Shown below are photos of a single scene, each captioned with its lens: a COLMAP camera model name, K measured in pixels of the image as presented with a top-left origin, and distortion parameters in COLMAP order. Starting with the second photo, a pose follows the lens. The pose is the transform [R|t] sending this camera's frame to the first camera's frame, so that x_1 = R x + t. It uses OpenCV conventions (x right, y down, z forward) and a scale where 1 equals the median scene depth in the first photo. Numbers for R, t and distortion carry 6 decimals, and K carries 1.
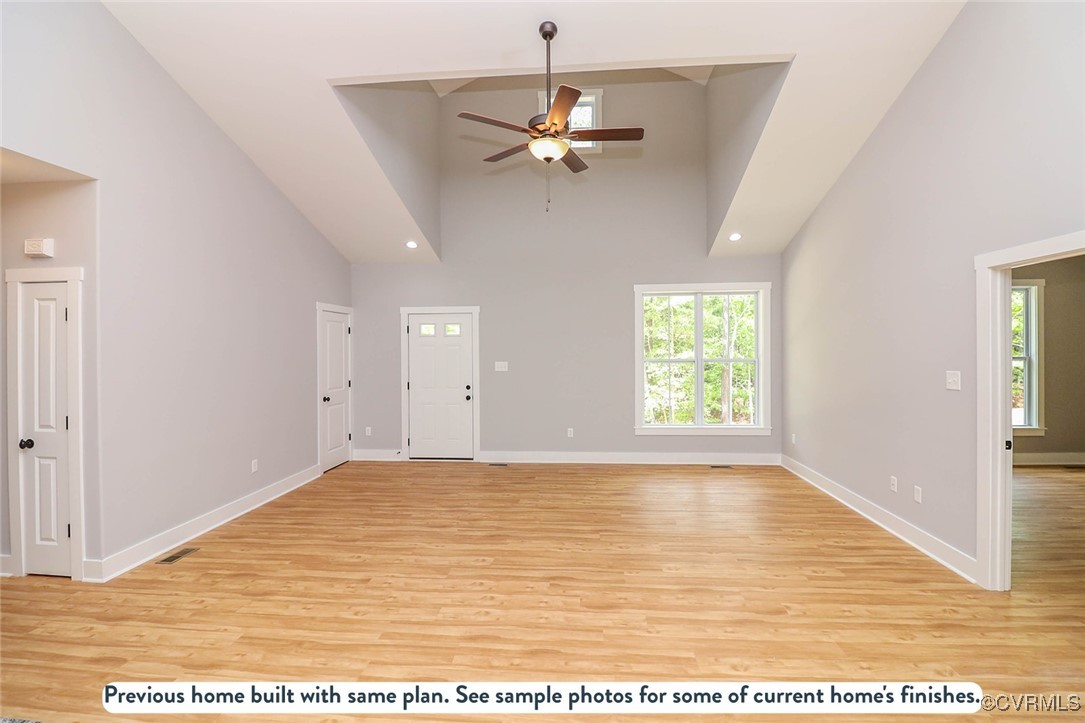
lens RADIAL K [[497.7, 0, 542.5], [0, 497.7, 352.6], [0, 0, 1]] dist [-0.016370, -0.001196]
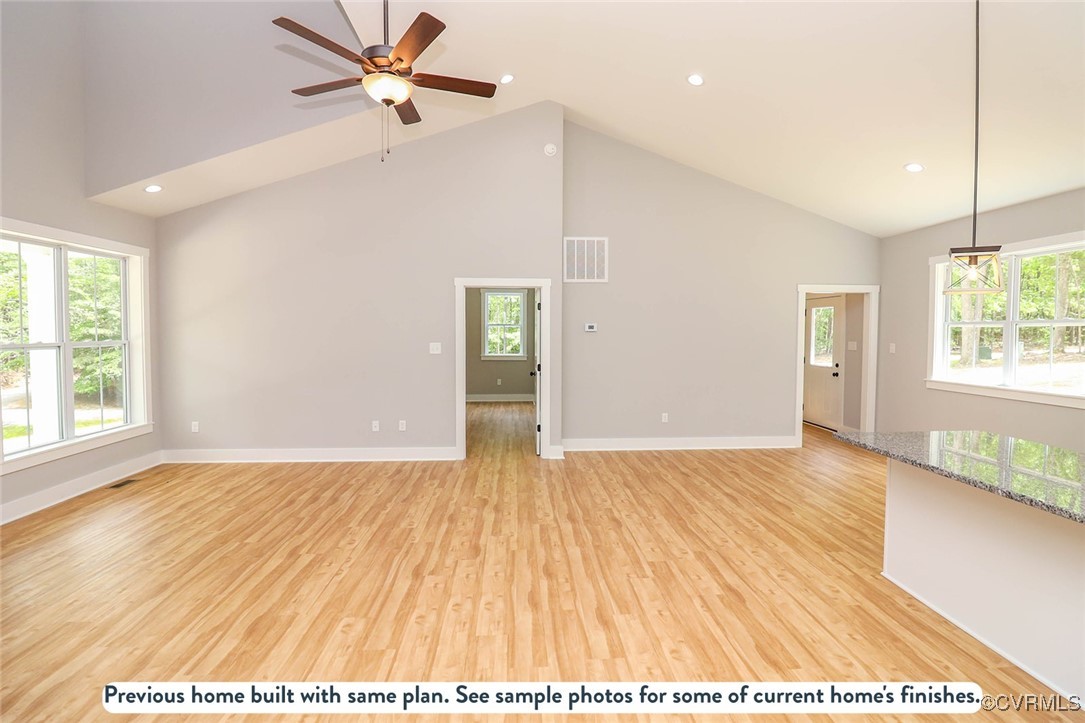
lens RADIAL K [[497.7, 0, 546.9], [0, 497.7, 345.3], [0, 0, 1]] dist [-0.016370, -0.001196]
pose [[-0.154637, -0.026708, 0.987610, -0.925928], [0.005464, 0.999596, 0.027887, -0.000758], [-0.987956, 0.009709, -0.154429, 0.898138]]
